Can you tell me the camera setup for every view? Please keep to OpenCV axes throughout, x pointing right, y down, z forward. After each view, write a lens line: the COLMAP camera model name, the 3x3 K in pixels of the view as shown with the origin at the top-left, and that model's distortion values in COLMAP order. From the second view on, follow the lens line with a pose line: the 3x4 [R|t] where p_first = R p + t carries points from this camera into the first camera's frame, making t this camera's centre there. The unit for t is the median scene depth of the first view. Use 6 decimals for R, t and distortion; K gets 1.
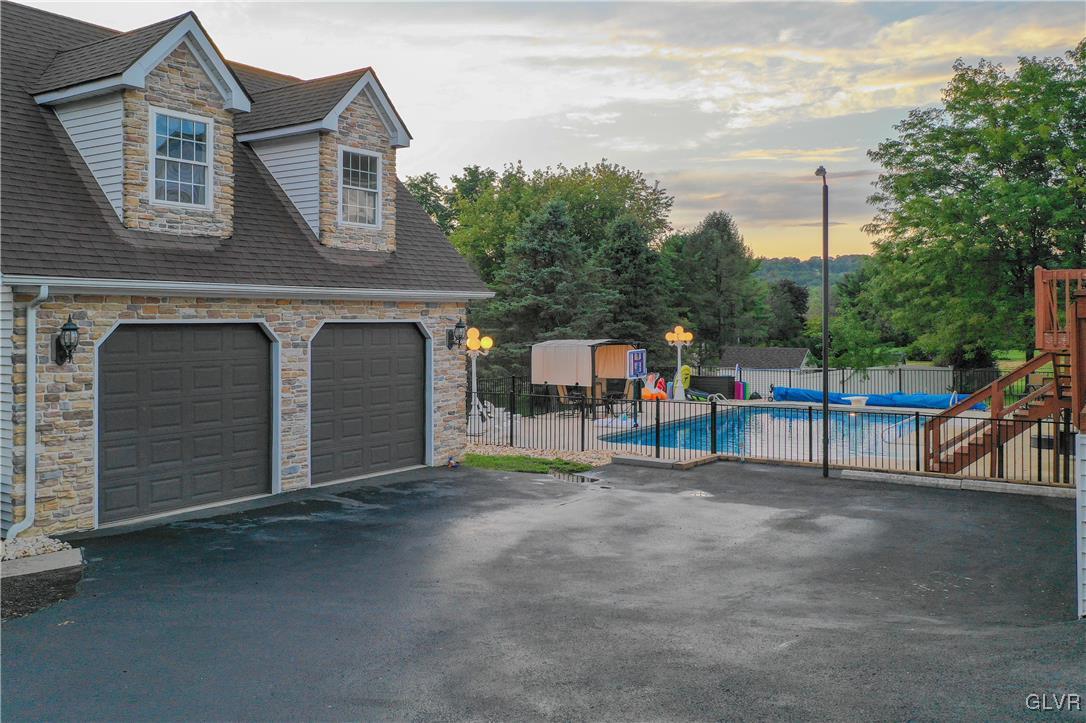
lens RADIAL K [[883.1, 0, 498.3], [0, 883.1, 330.2], [0, 0, 1]] dist [-0.001784, -0.001184]
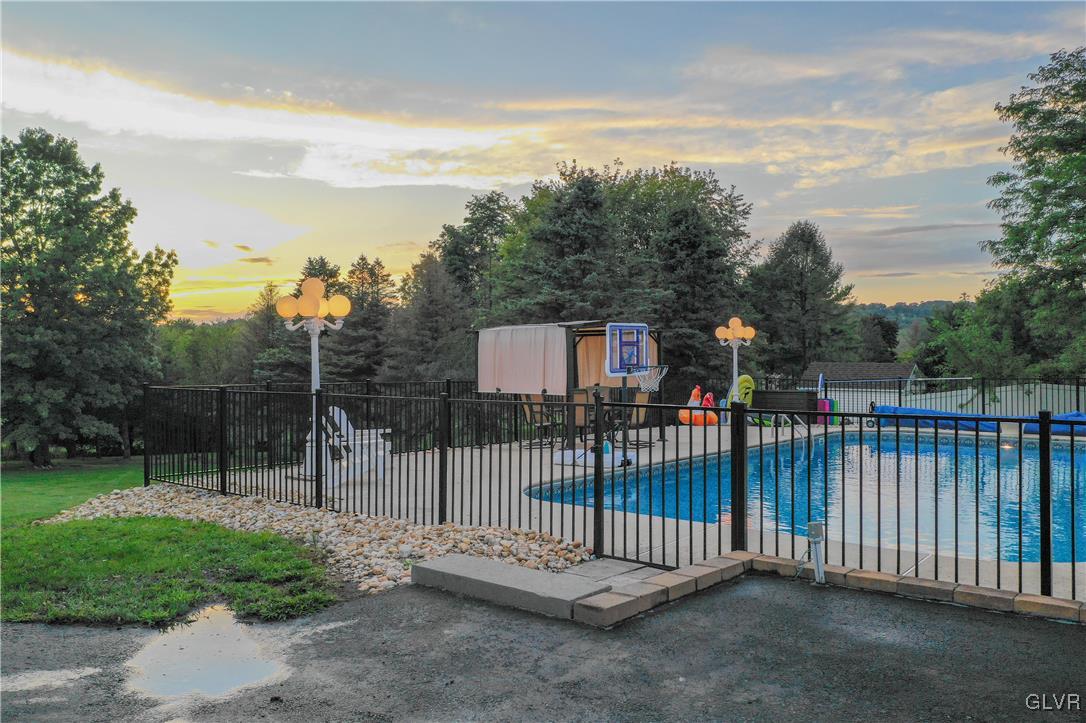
lens RADIAL K [[857.7, 0, 543.0], [0, 857.7, 361.5], [0, 0, 1]] dist [0.000671, 0.004329]
pose [[0.998536, 0.001914, -0.054054, 0.065454], [-0.002122, 0.999991, -0.003785, 0.023444], [0.054046, 0.003894, 0.998531, 0.232318]]
